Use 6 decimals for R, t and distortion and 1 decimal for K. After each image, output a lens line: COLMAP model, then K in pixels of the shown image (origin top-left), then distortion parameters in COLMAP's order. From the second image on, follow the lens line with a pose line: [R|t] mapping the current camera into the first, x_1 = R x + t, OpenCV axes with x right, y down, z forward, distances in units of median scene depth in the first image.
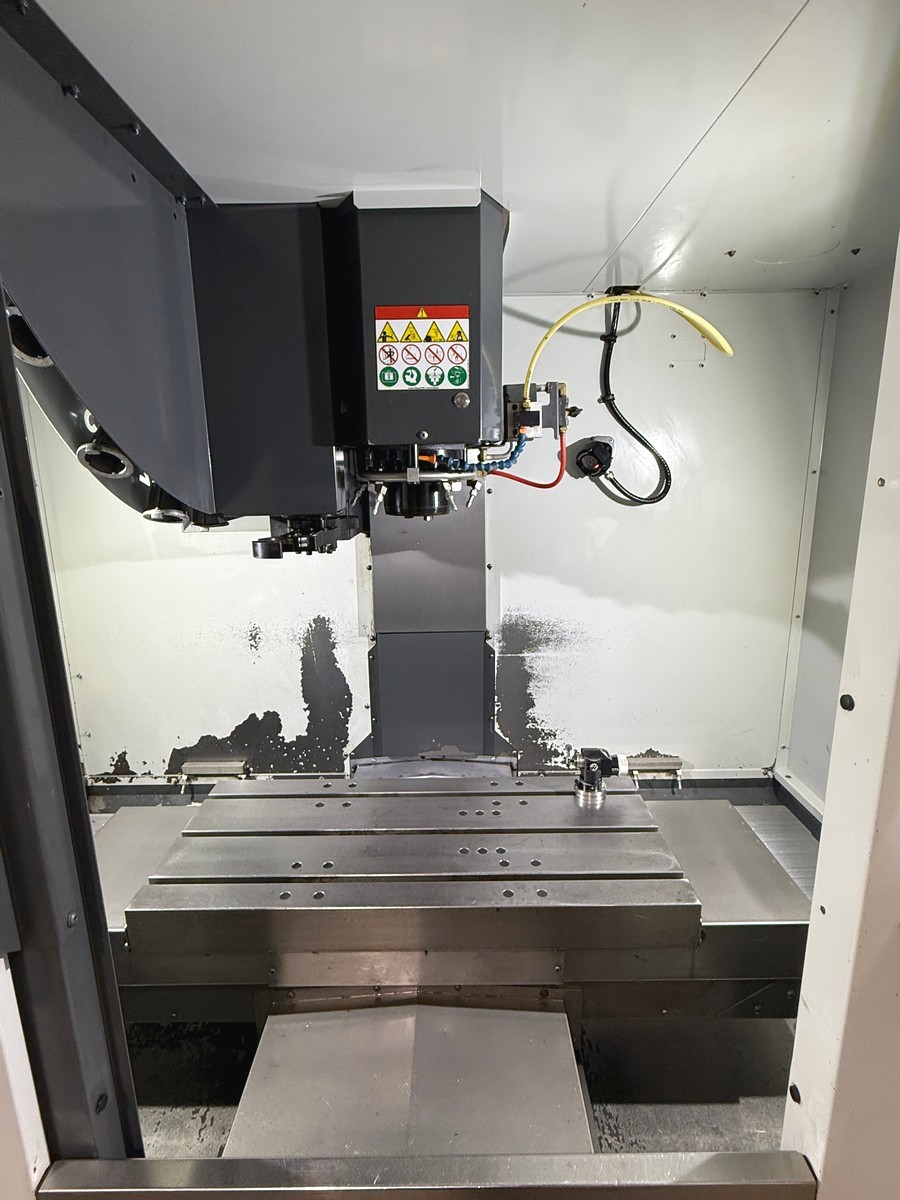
lens RADIAL K [[616.9, 0, 449.6], [0, 616.9, 601.1], [0, 0, 1]] dist [-0.004091, 0.002409]
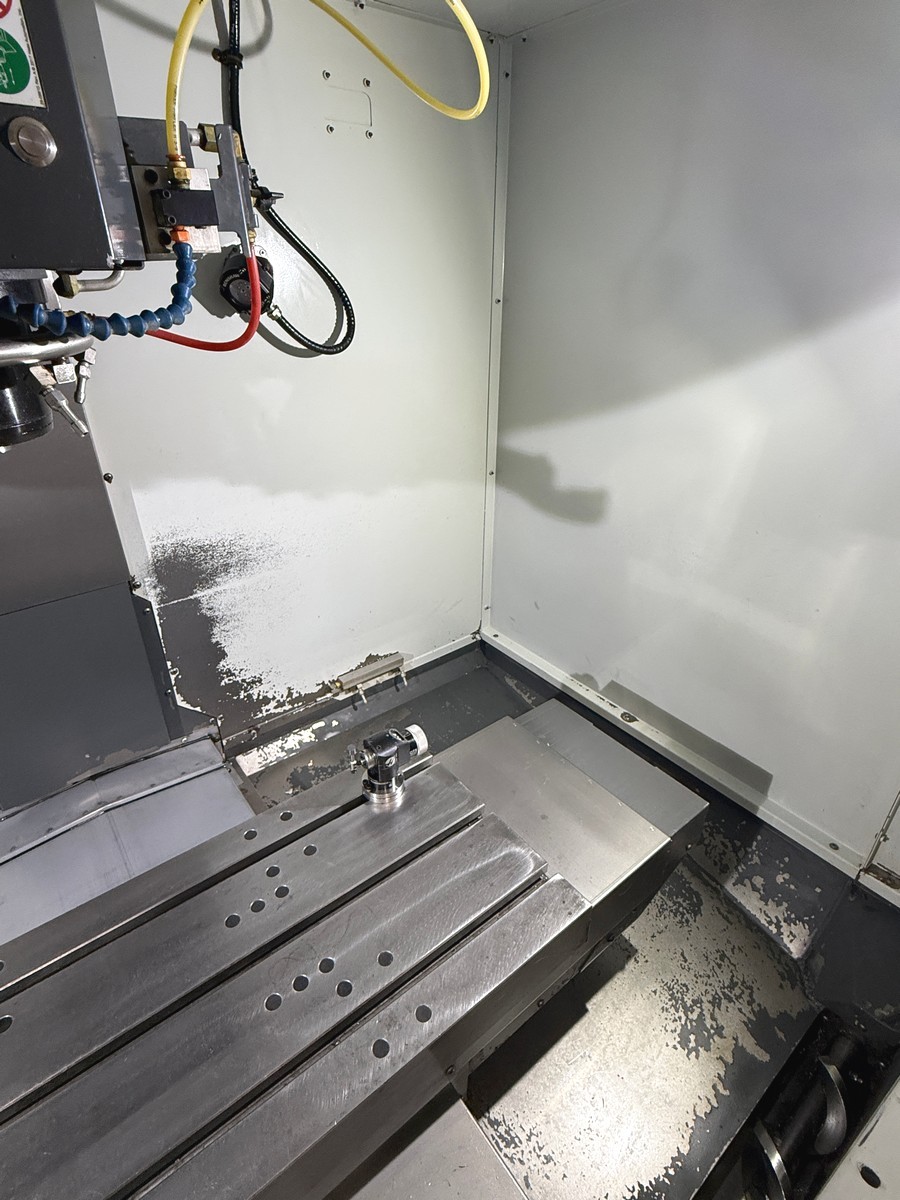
lens RADIAL K [[616.9, 0, 451.6], [0, 616.9, 599.9], [0, 0, 1]] dist [-0.004091, 0.002409]
pose [[0.783614, -0.282228, 0.553440, -0.038855], [0.121793, 0.943356, 0.308620, -0.086077], [-0.609192, -0.174434, 0.773601, 0.295902]]
